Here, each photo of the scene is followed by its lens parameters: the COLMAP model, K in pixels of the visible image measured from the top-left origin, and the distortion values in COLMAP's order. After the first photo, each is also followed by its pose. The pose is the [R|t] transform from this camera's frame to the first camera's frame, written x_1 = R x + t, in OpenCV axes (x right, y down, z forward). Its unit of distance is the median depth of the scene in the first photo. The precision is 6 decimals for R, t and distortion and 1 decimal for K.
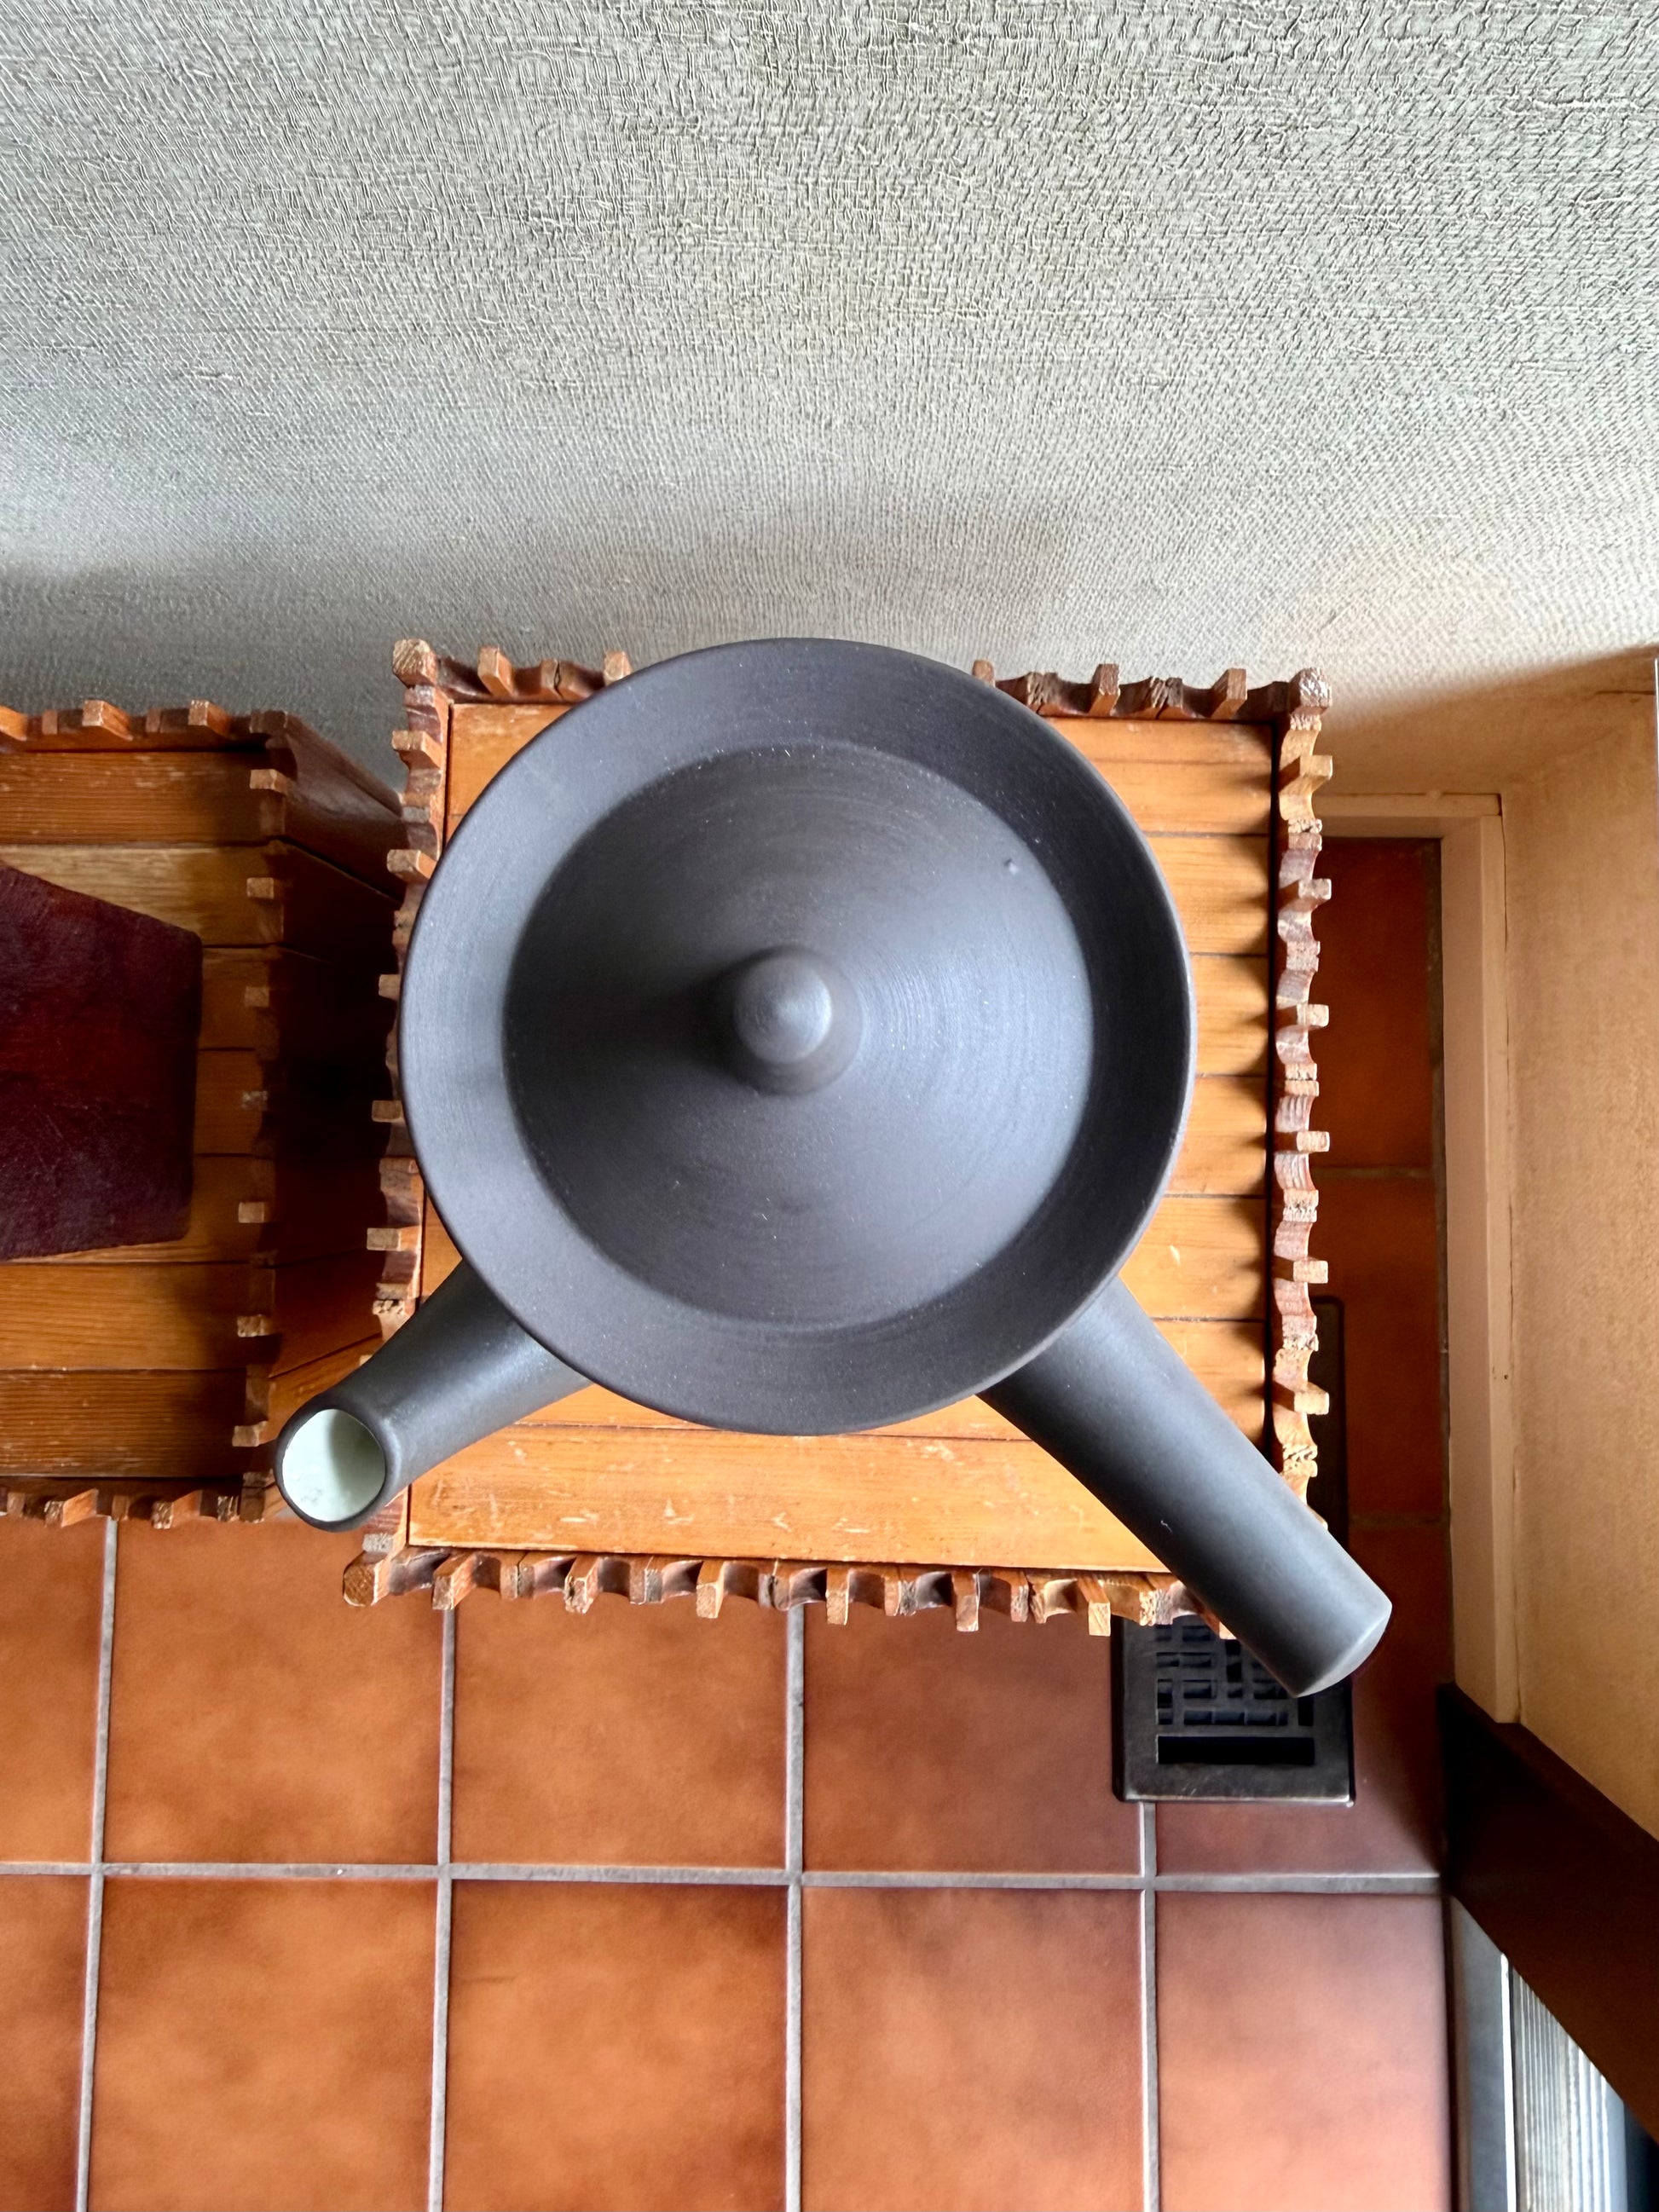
lens RADIAL K [[1598.8, 0, 829.5], [0, 1598.8, 998.0], [0, 0, 1]] dist [-0.012233, 0.008632]
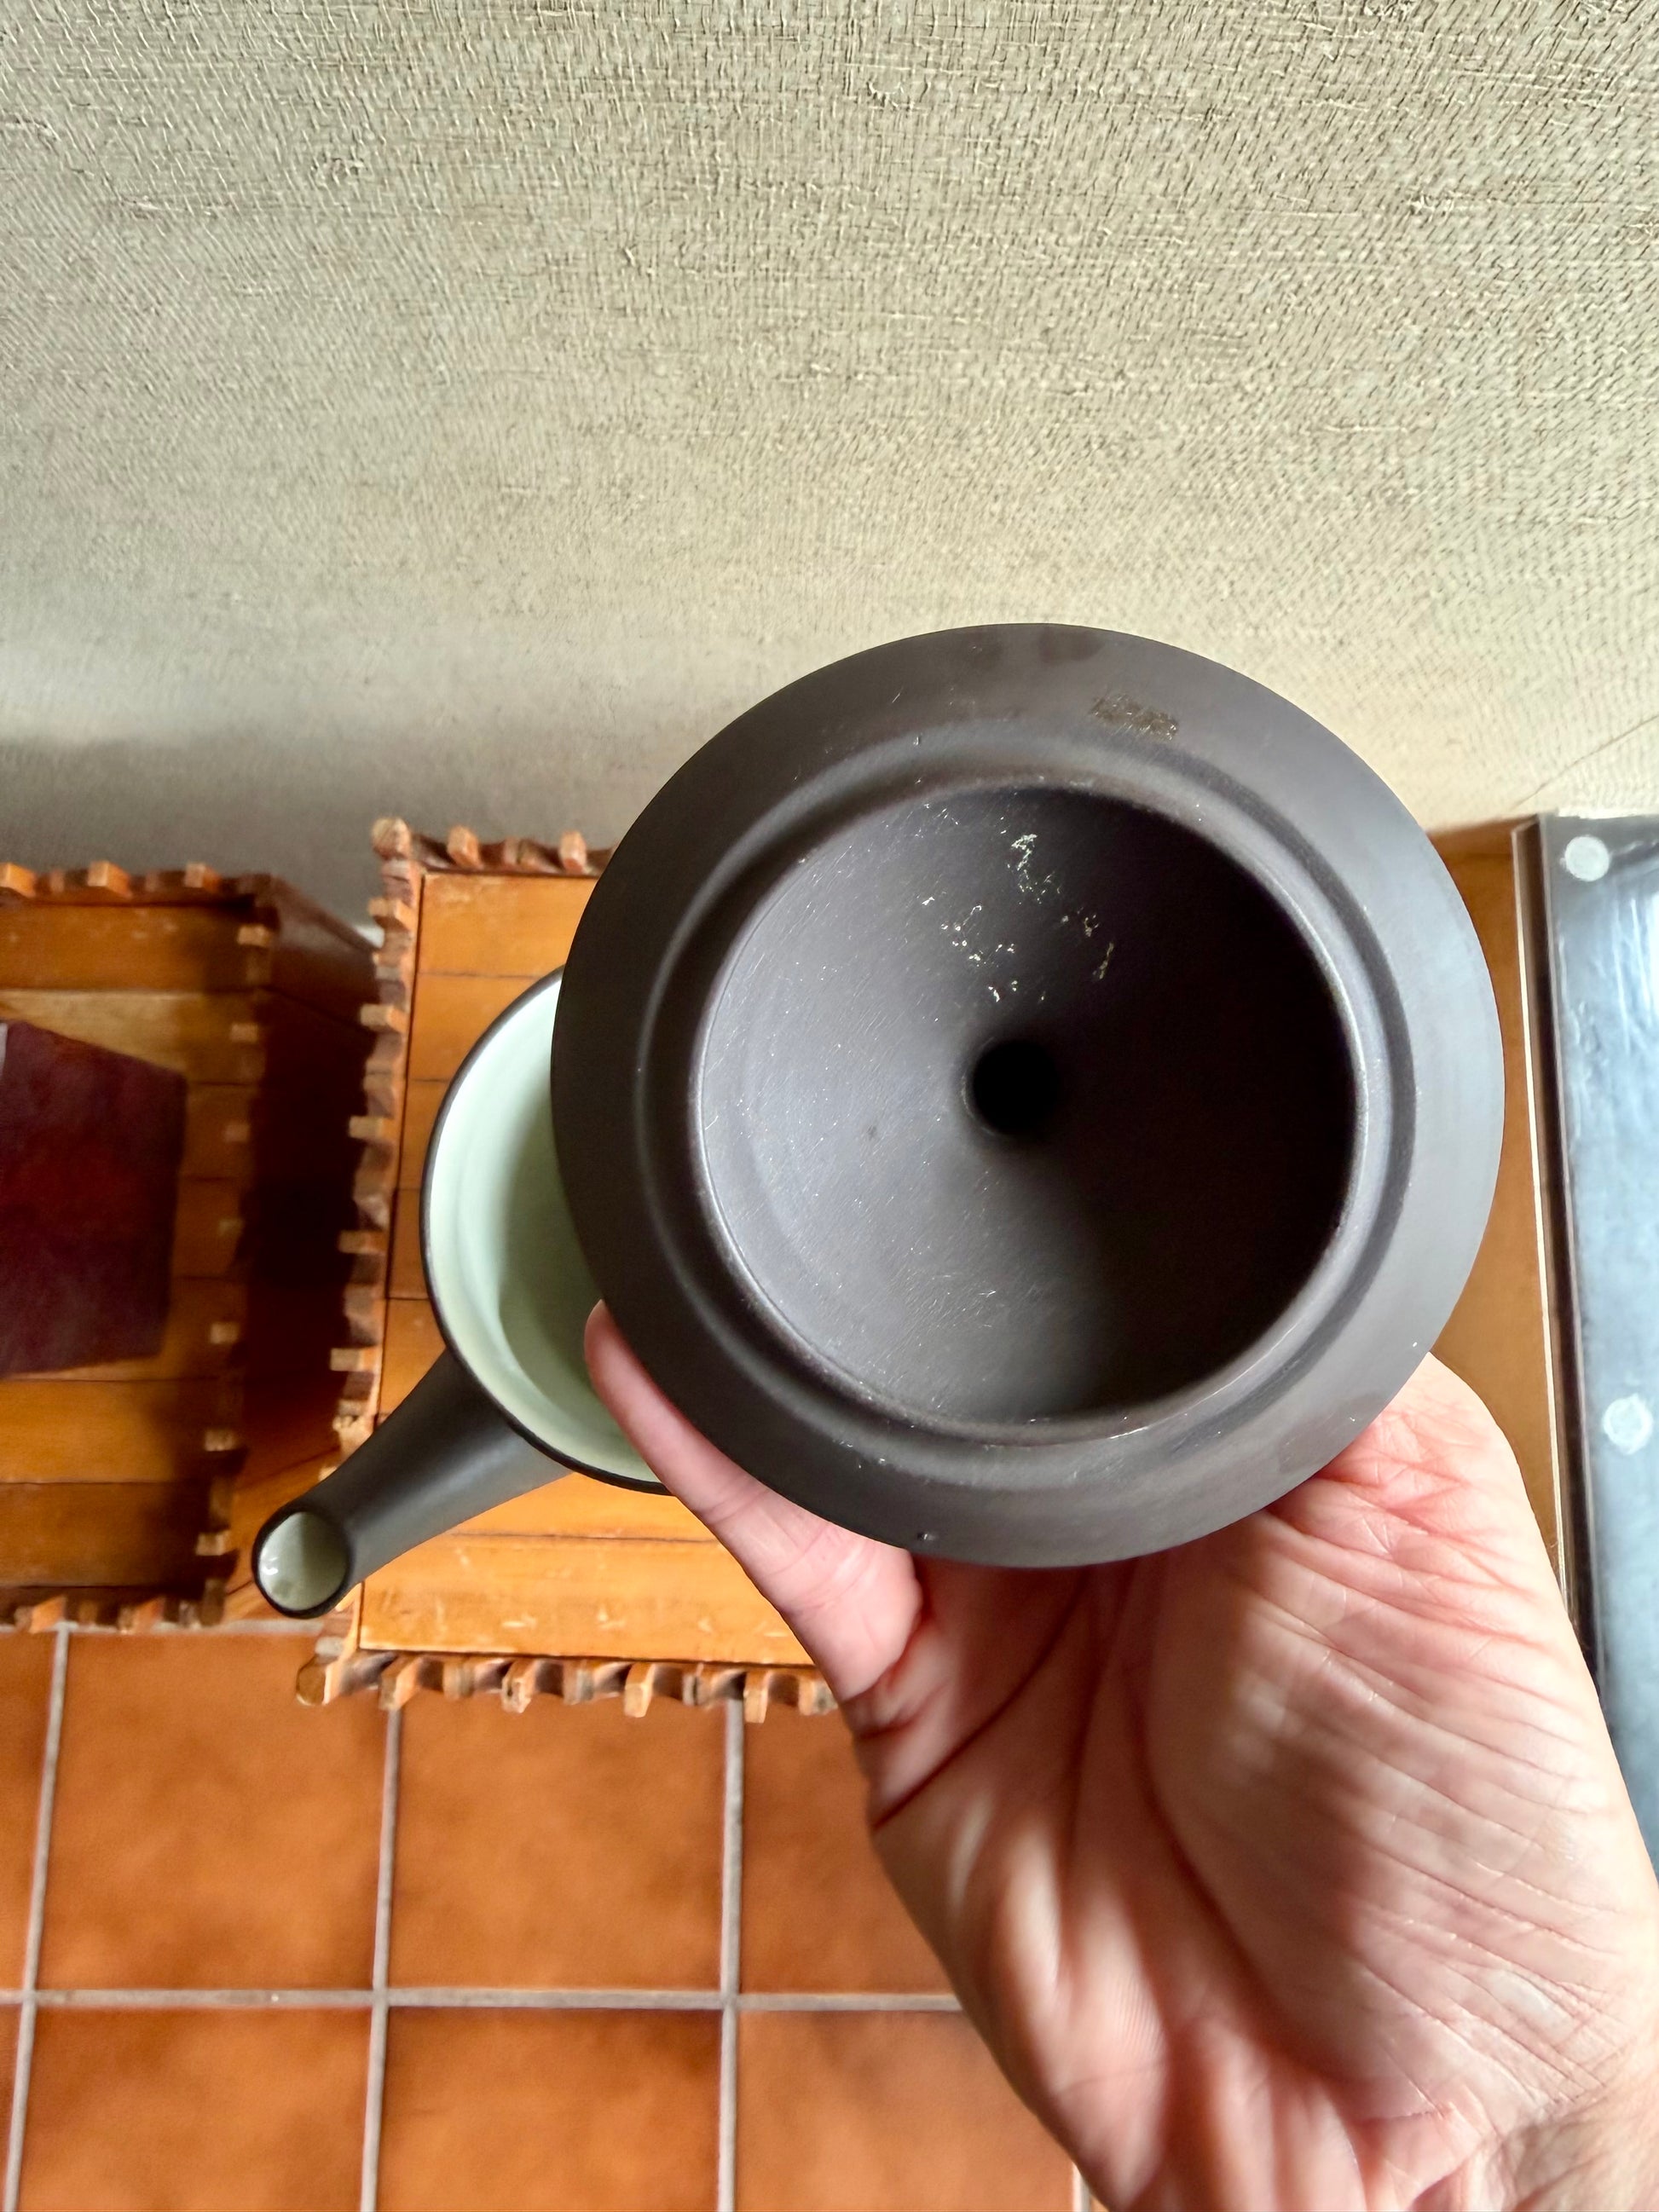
lens RADIAL K [[1573.2, 0, 829.9], [0, 1573.2, 967.1], [0, 0, 1]] dist [-0.009069, 0.008671]
pose [[0.999671, 0.010203, 0.023529, 0.025053], [-0.008045, 0.995903, -0.090066, -0.023160], [-0.024351, 0.089847, 0.995658, -0.107823]]
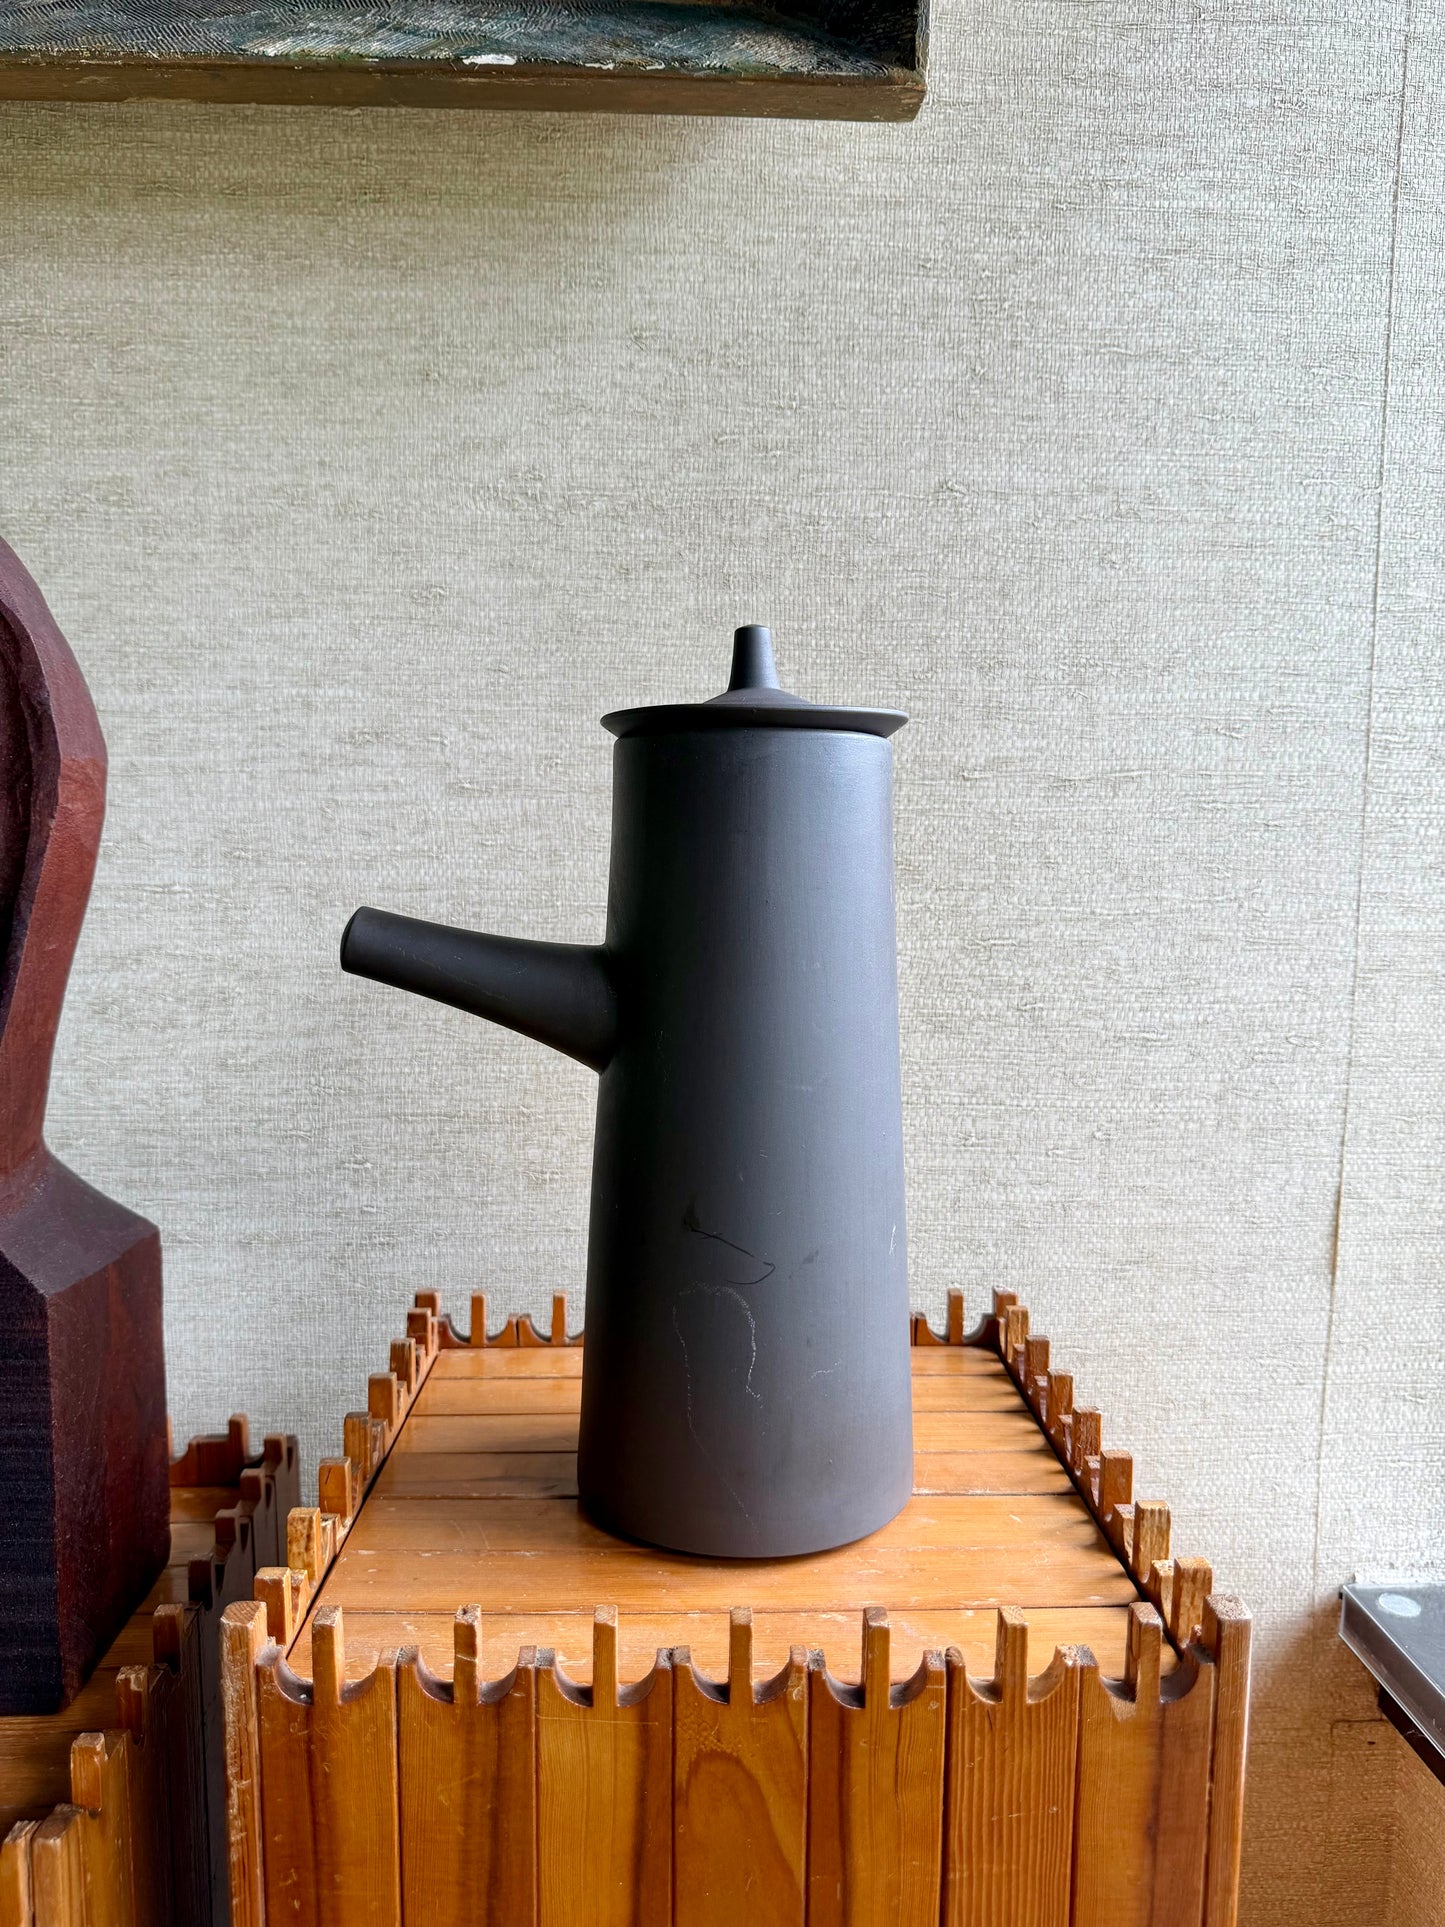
lens RADIAL K [[1353.0, 0, 725.3], [0, 1353.0, 964.4], [0, 0, 1]] dist [-0.005063, -0.009496]
pose [[0.998090, 0.019415, 0.058653, -0.057599], [0.054305, 0.177072, -0.982699, 1.046182], [-0.029465, 0.984006, 0.175679, 0.448110]]
